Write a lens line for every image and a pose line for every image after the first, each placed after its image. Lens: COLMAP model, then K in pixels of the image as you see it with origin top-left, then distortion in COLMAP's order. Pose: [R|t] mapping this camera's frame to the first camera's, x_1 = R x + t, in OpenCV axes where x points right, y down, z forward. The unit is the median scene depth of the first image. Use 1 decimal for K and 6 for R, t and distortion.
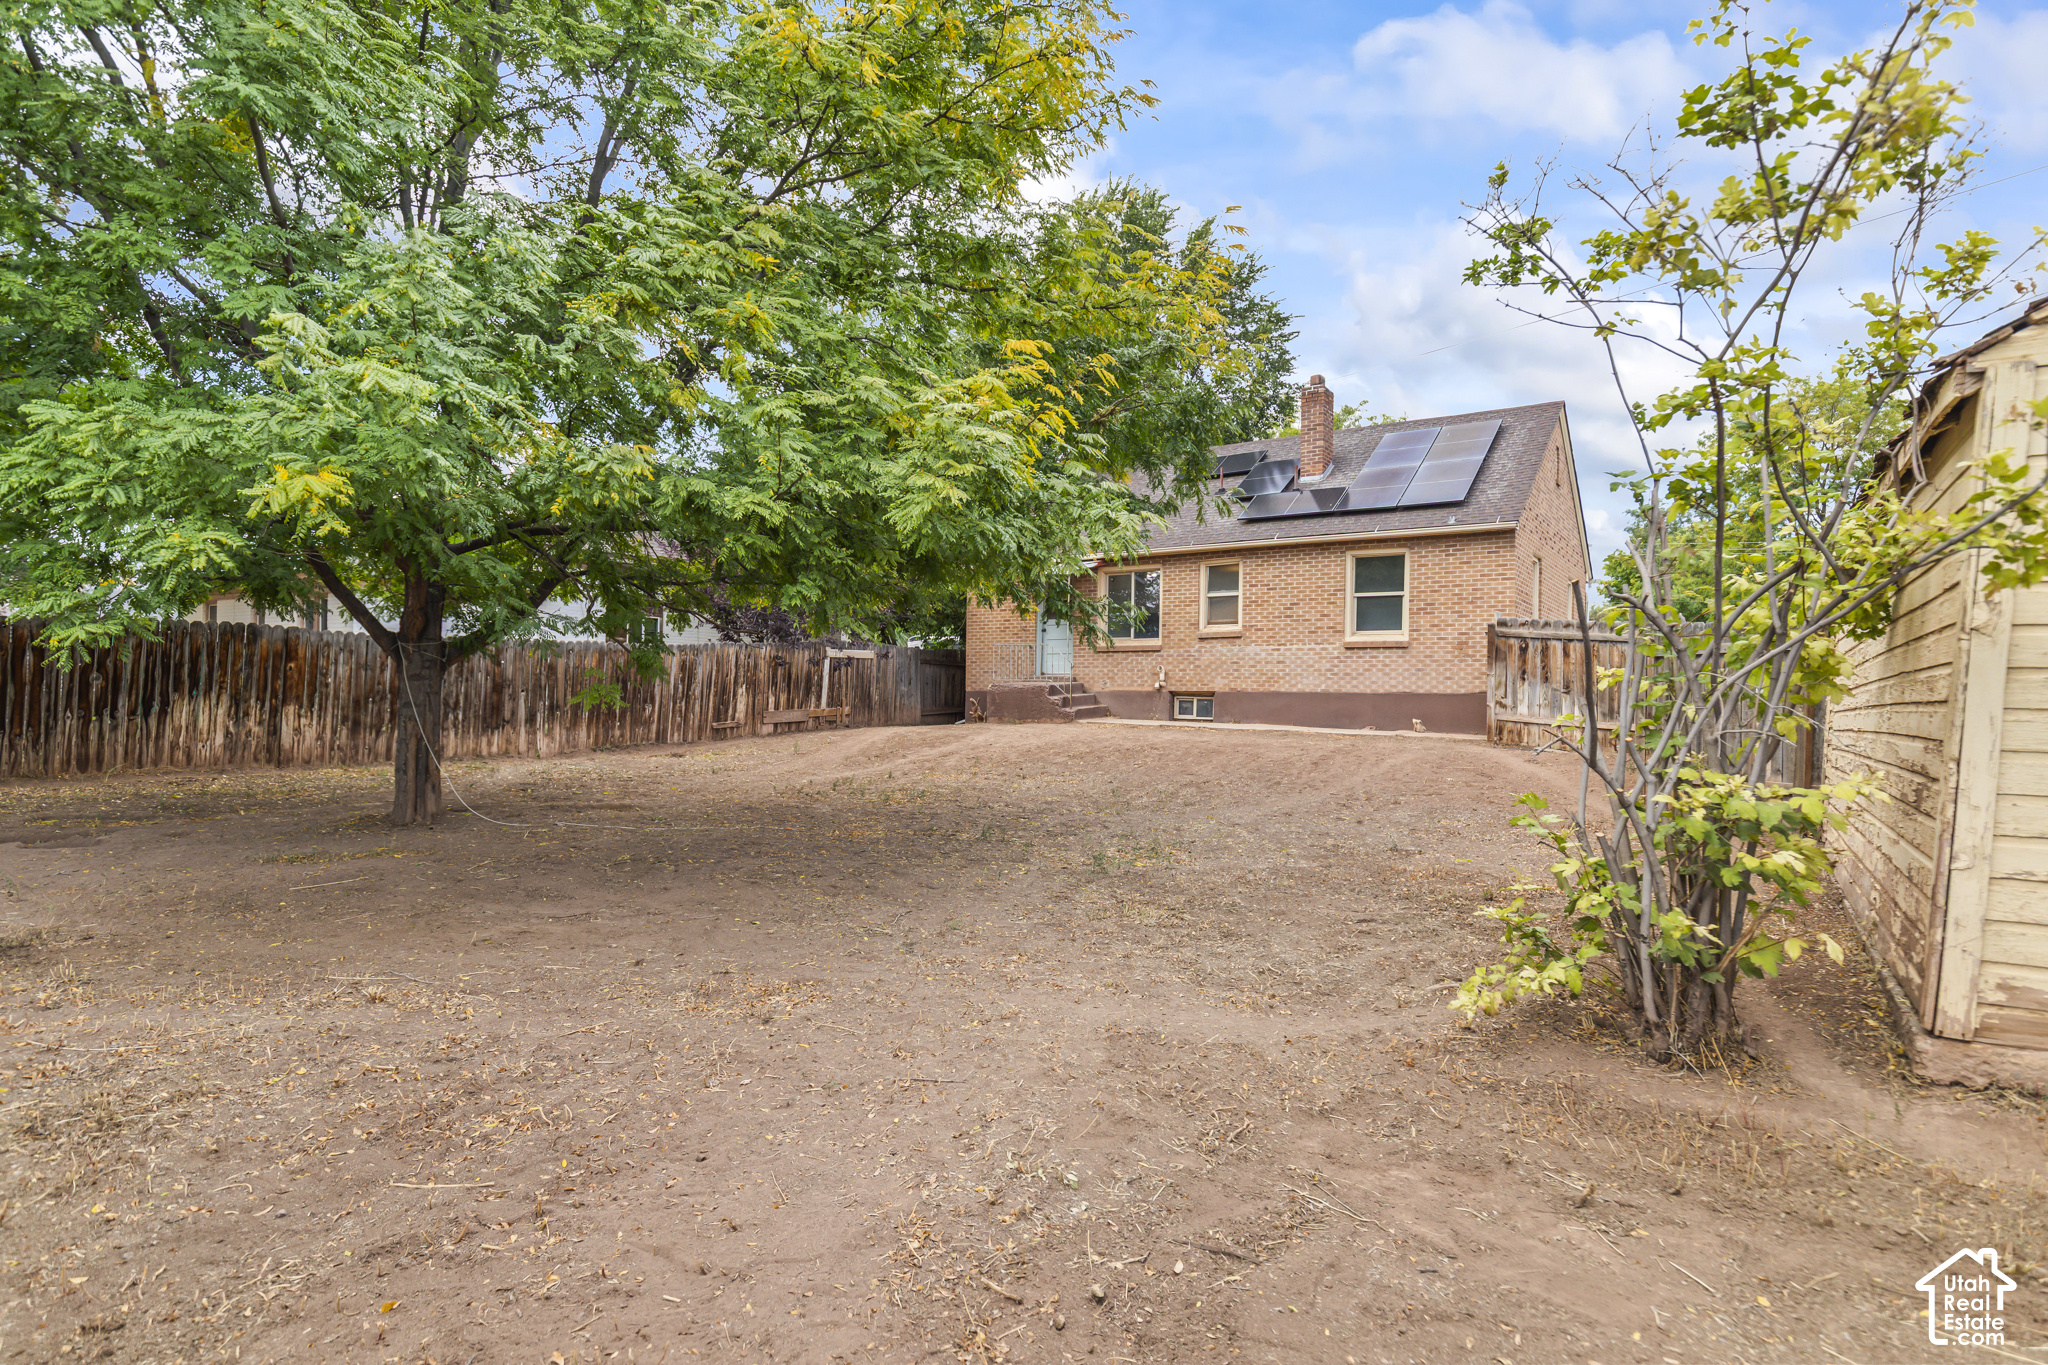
lens RADIAL K [[1059.8, 0, 1024.0], [0, 1059.8, 682.5], [0, 0, 1]] dist [-0.001944, -0.000480]
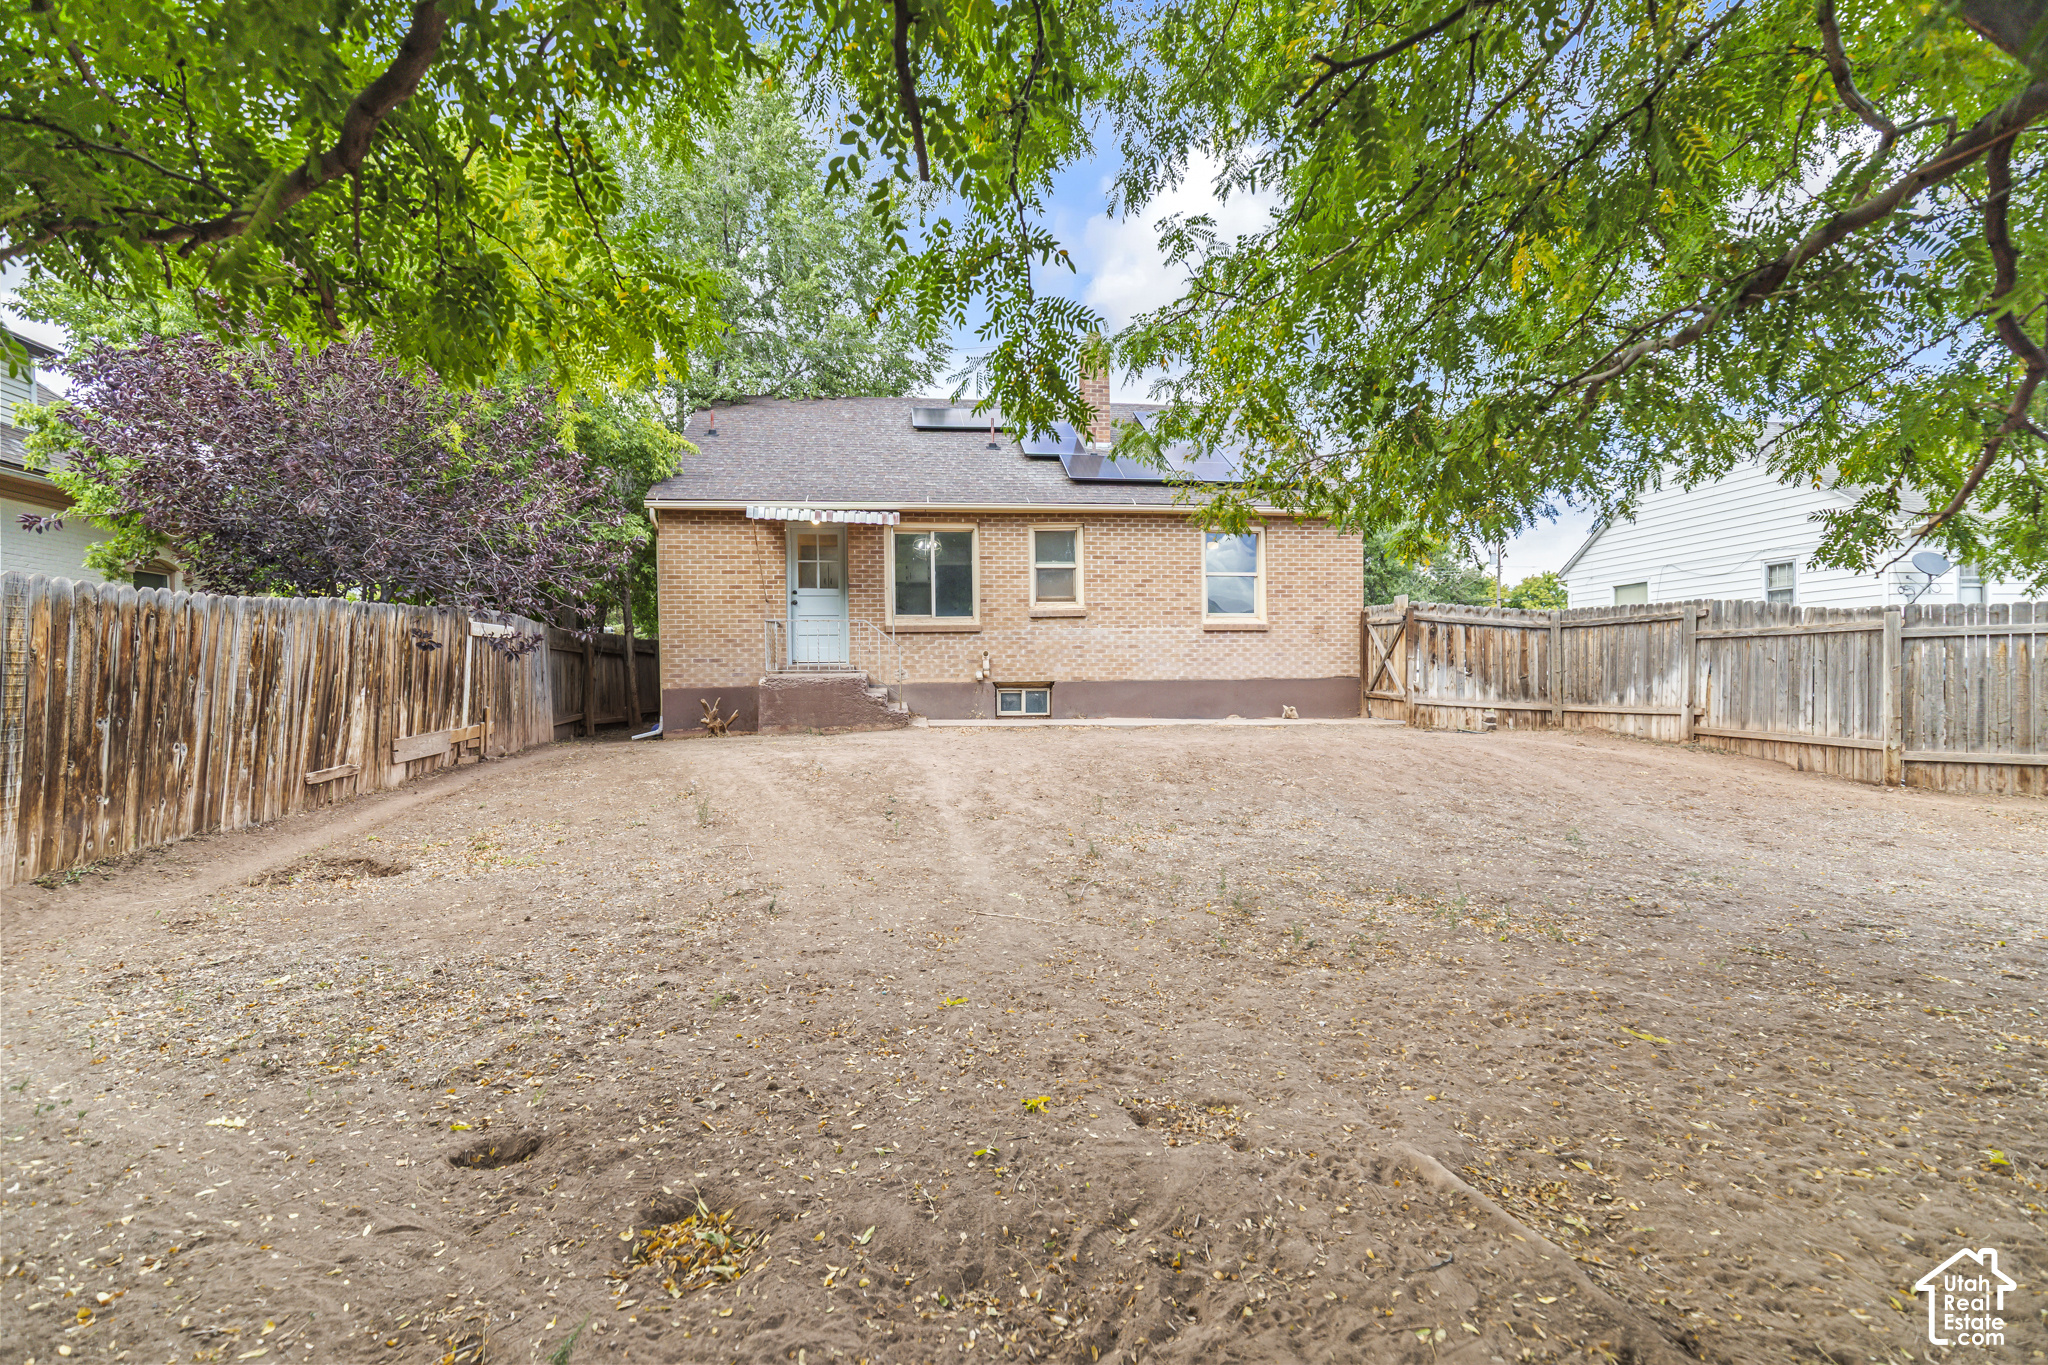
lens RADIAL K [[909.6, 0, 1024.0], [0, 909.6, 682.5], [0, 0, 1]] dist [0.002467, 0.000049]
pose [[0.741558, -0.022248, 0.670520, -0.318931], [0.013360, 0.999742, 0.018397, -0.004196], [-0.670756, -0.004685, 0.741664, 0.486247]]
